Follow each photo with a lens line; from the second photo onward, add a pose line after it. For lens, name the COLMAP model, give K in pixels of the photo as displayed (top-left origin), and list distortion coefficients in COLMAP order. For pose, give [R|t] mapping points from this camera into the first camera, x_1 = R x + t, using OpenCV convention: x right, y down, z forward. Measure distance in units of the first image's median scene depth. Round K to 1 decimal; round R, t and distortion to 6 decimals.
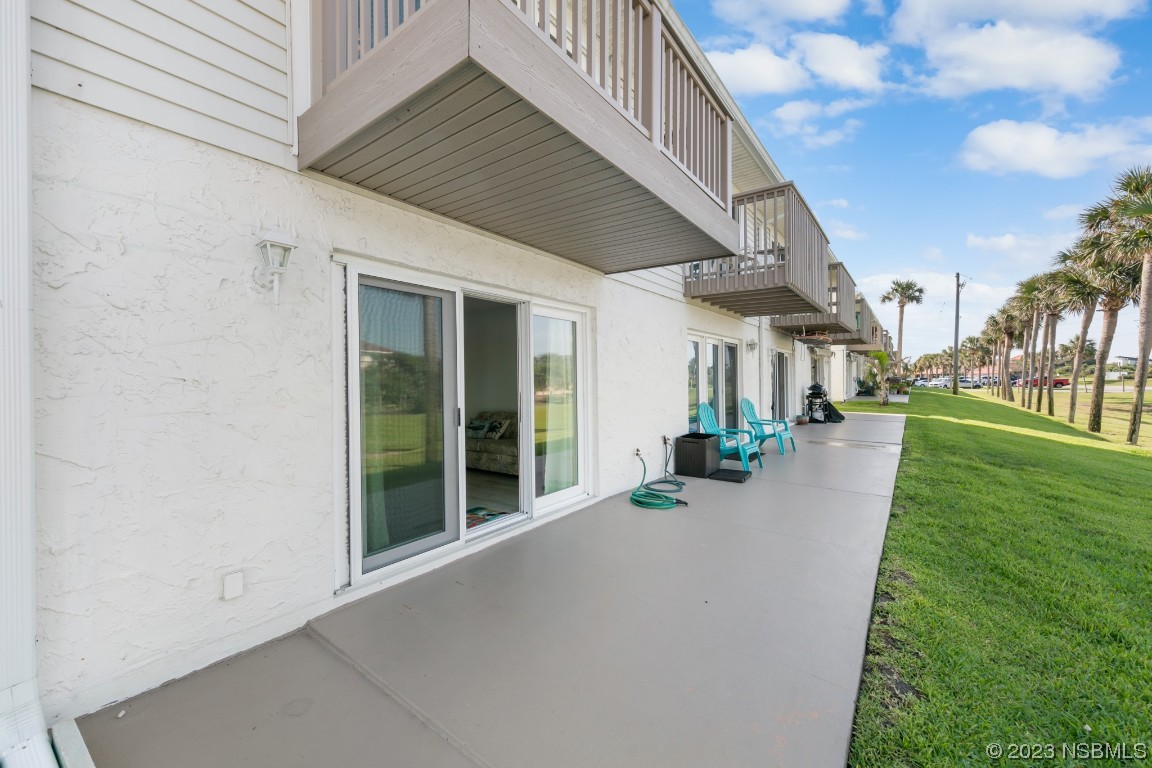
lens RADIAL K [[439.1, 0, 576.0], [0, 439.1, 384.0], [0, 0, 1]] dist [-0.000469, -0.000041]
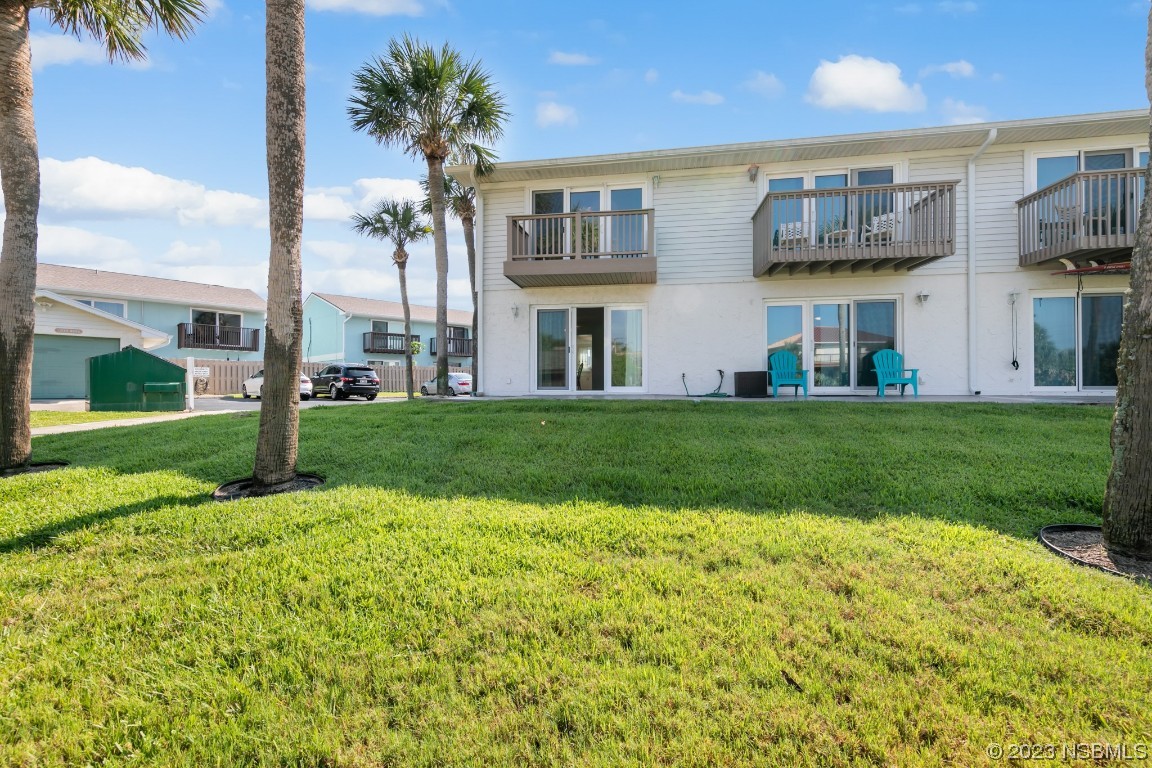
lens RADIAL K [[508.7, 0, 576.0], [0, 508.7, 384.0], [0, 0, 1]] dist [0.000152, 0.000054]
pose [[0.455625, 0.004765, -0.890159, 2.634433], [-0.009826, 0.999952, 0.000324, 0.281406], [0.890118, 0.008599, 0.455650, -0.502517]]
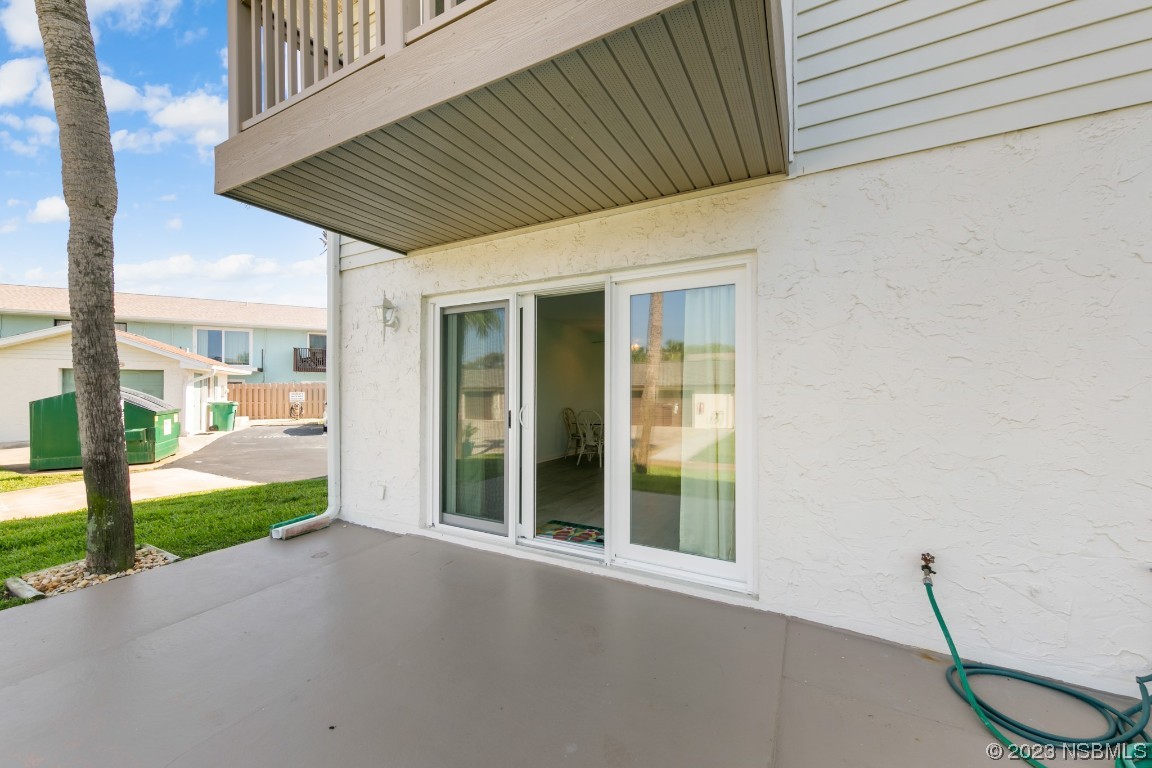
lens RADIAL K [[439.1, 0, 576.0], [0, 439.1, 384.0], [0, 0, 1]] dist [-0.000469, -0.000041]
pose [[0.145894, 0.001732, -0.989299, 0.716597], [-0.004371, 0.999990, 0.001107, -0.008952], [0.989291, 0.004163, 0.145900, 0.919240]]
